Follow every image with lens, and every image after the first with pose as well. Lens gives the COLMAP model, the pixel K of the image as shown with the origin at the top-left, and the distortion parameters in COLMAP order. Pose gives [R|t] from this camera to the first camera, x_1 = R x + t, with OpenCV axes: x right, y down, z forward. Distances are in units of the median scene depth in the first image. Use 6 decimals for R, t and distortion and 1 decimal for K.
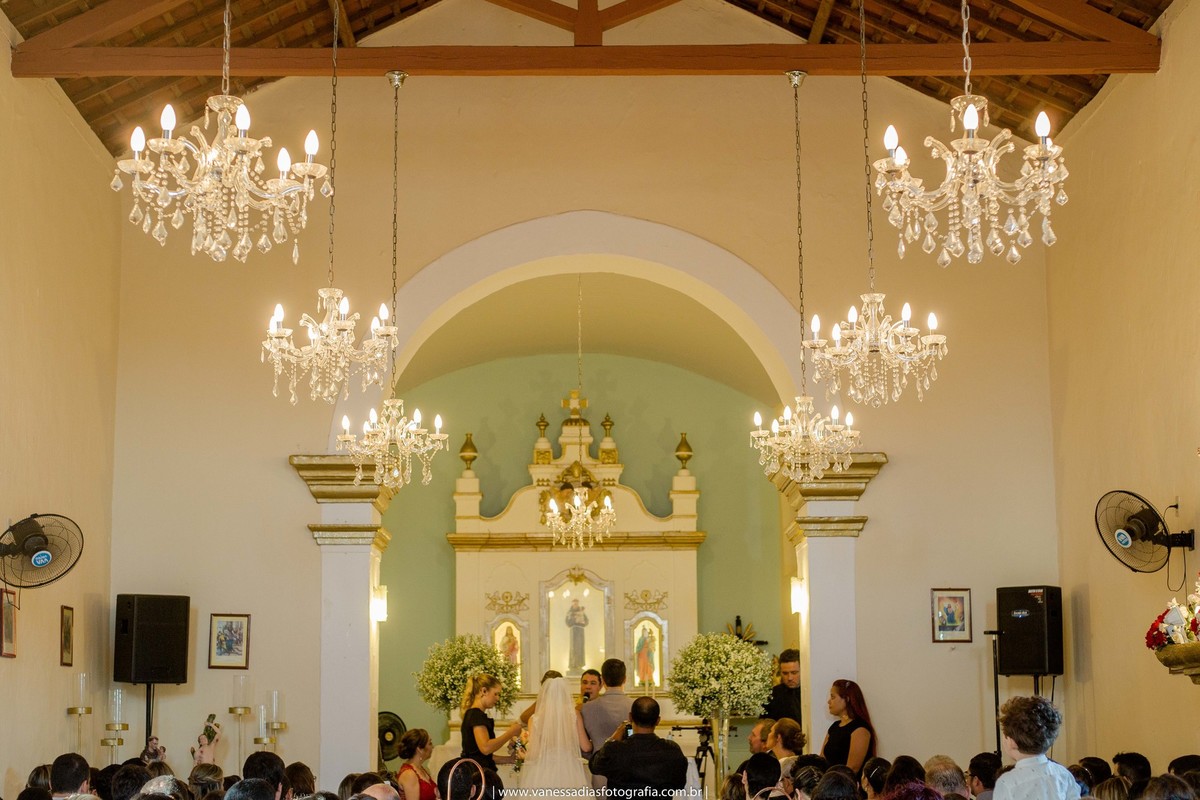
lens RADIAL K [[1948.7, 0, 600.0], [0, 1948.7, 400.0], [0, 0, 1]] dist [-0.078636, -0.139060]
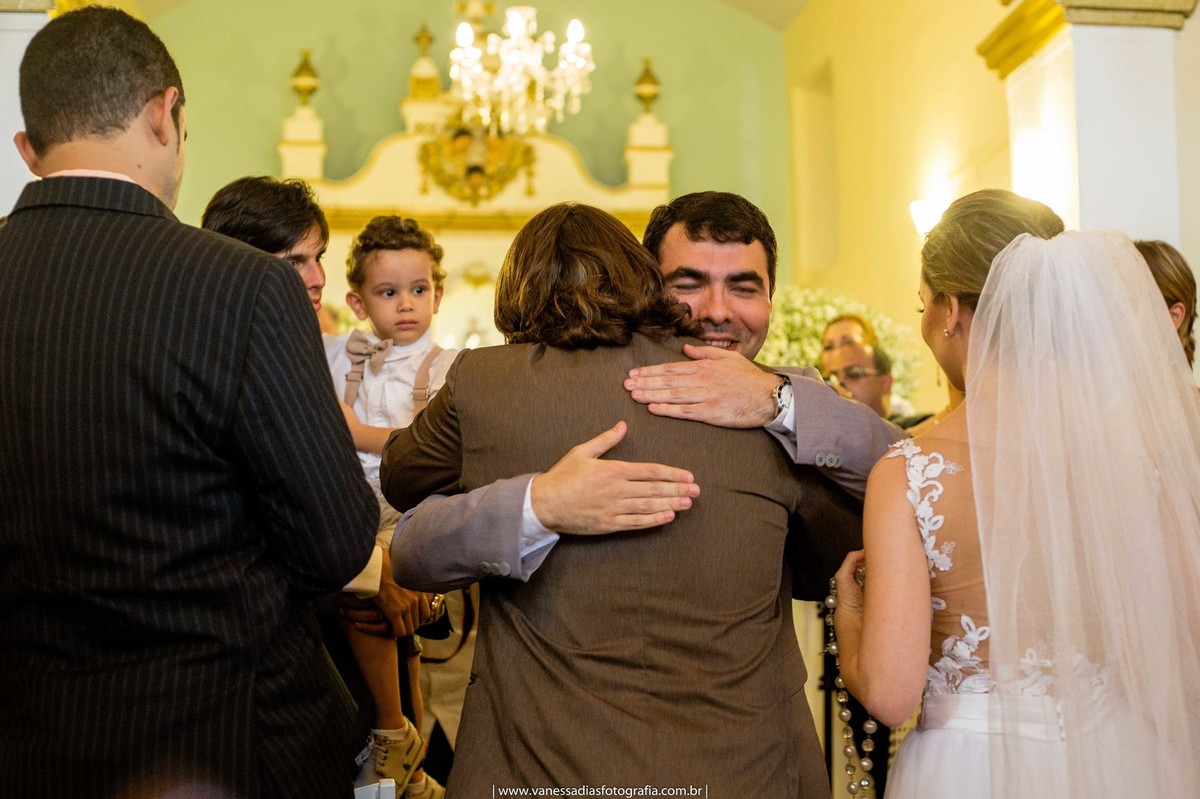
lens RADIAL K [[1886.2, 0, 645.8], [0, 1886.2, 398.3], [0, 0, 1]] dist [-0.038912, -0.422688]
pose [[0.994566, 0.007971, 0.103805, -0.021169], [-0.016102, 0.996845, 0.077726, 0.083130], [-0.102858, -0.078975, 0.991556, 0.397745]]
